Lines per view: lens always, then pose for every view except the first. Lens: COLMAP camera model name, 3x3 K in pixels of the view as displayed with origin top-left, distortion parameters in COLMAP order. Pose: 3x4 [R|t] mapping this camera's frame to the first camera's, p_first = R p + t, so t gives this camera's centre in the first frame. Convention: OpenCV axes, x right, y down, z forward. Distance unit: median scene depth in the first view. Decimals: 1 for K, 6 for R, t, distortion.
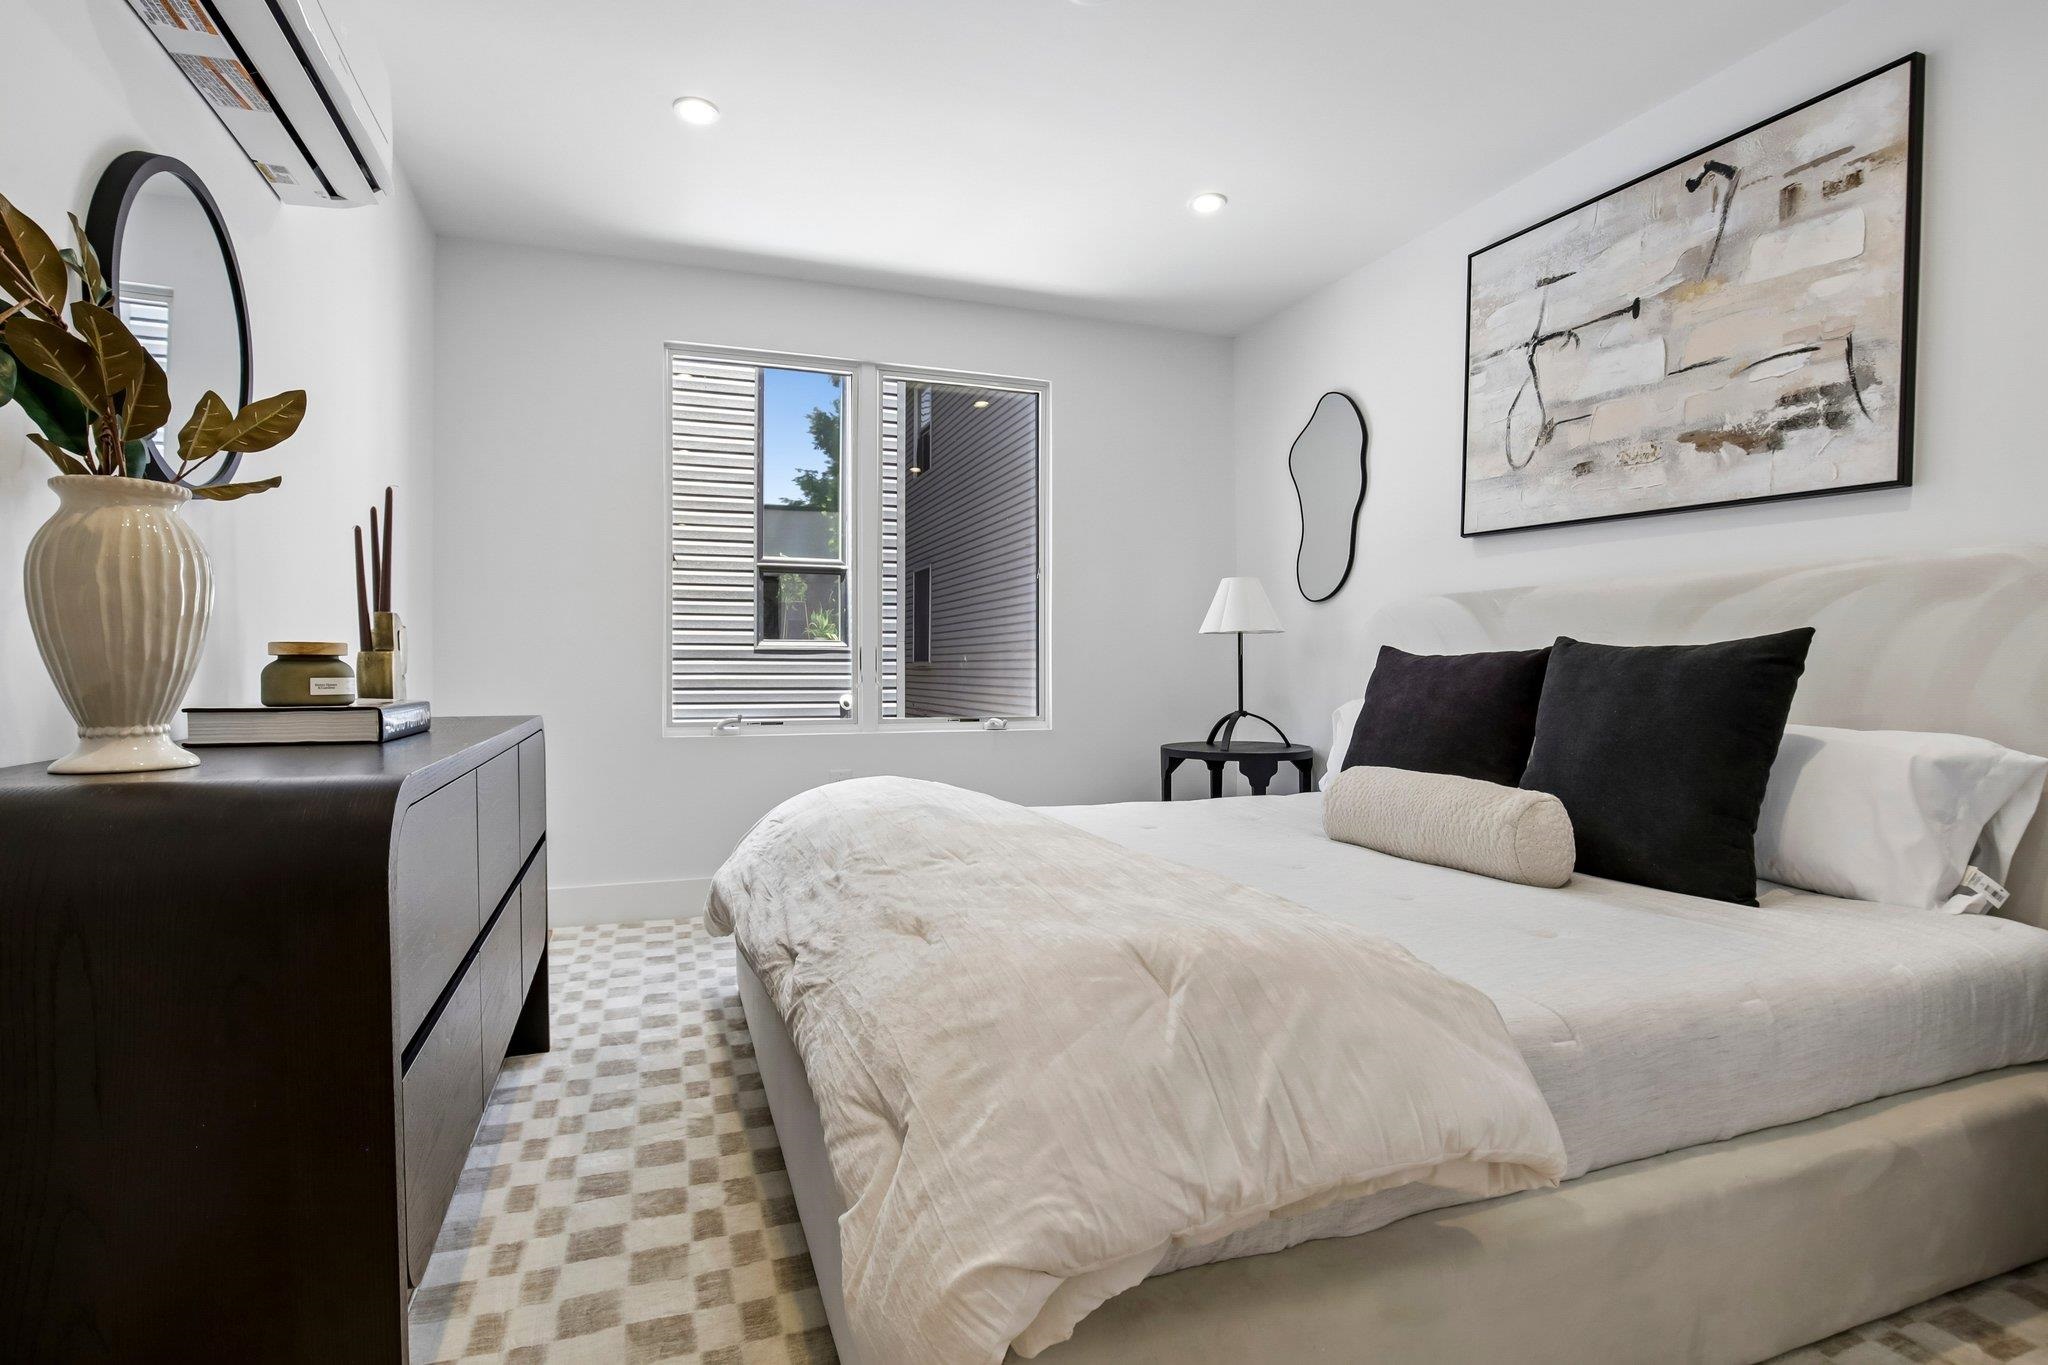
lens RADIAL K [[1002.9, 0, 1047.5], [0, 1002.9, 669.0], [0, 0, 1]] dist [-0.002904, -0.000571]
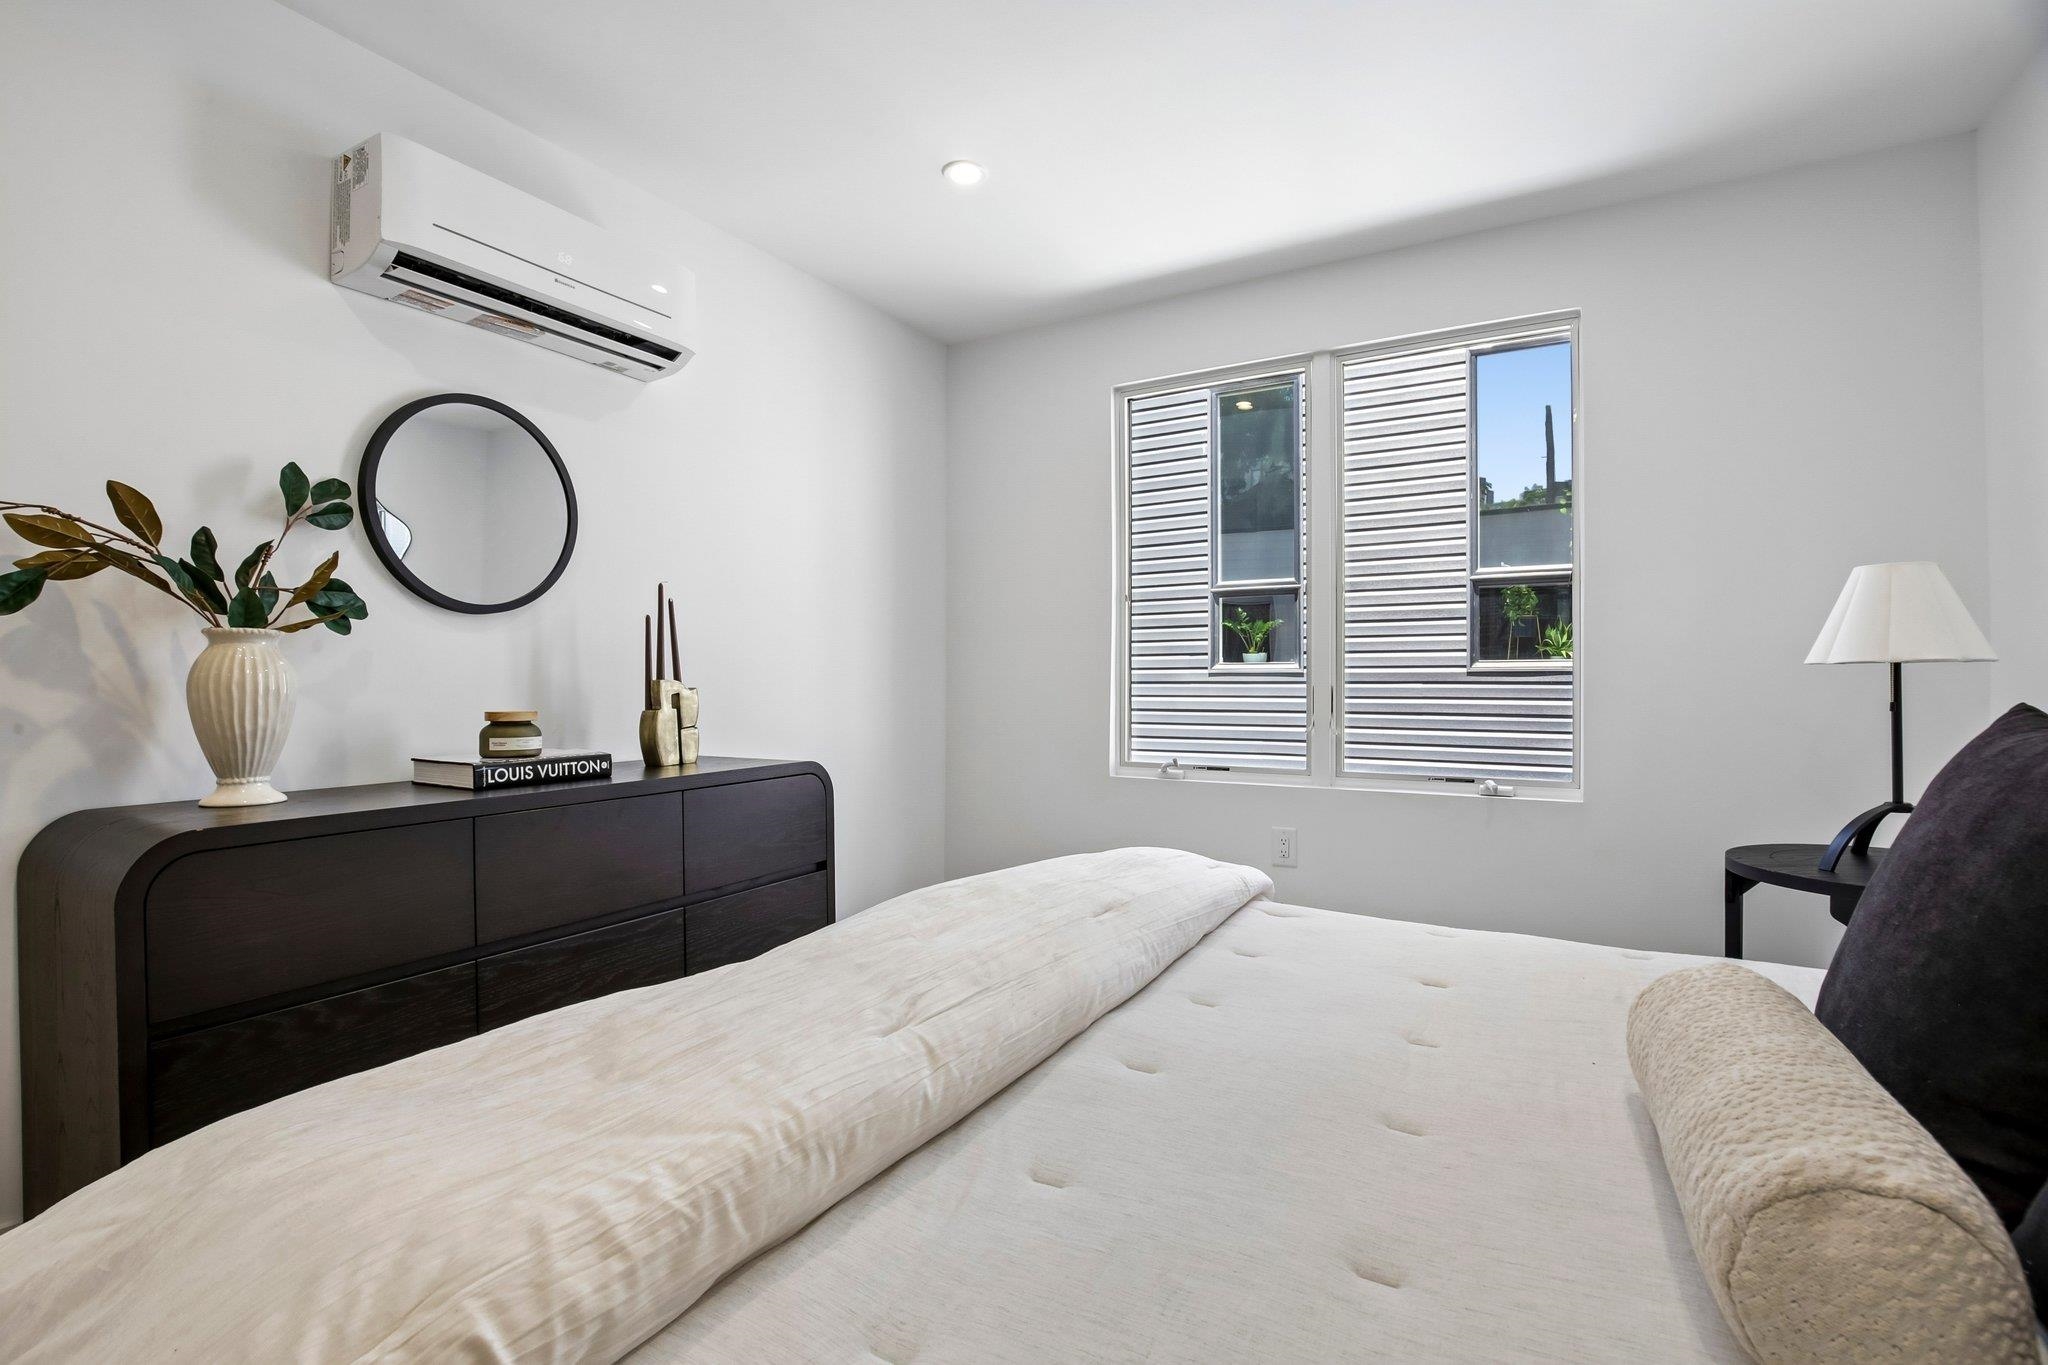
lens RADIAL K [[969.8, 0, 1024.0], [0, 969.8, 682.5], [0, 0, 1]] dist [-0.004771, -0.000292]
pose [[0.629214, 0.000970, -0.777231, 0.257851], [0.001878, 0.999994, 0.002768, -0.023609], [0.777230, -0.003201, 0.629209, 0.243546]]
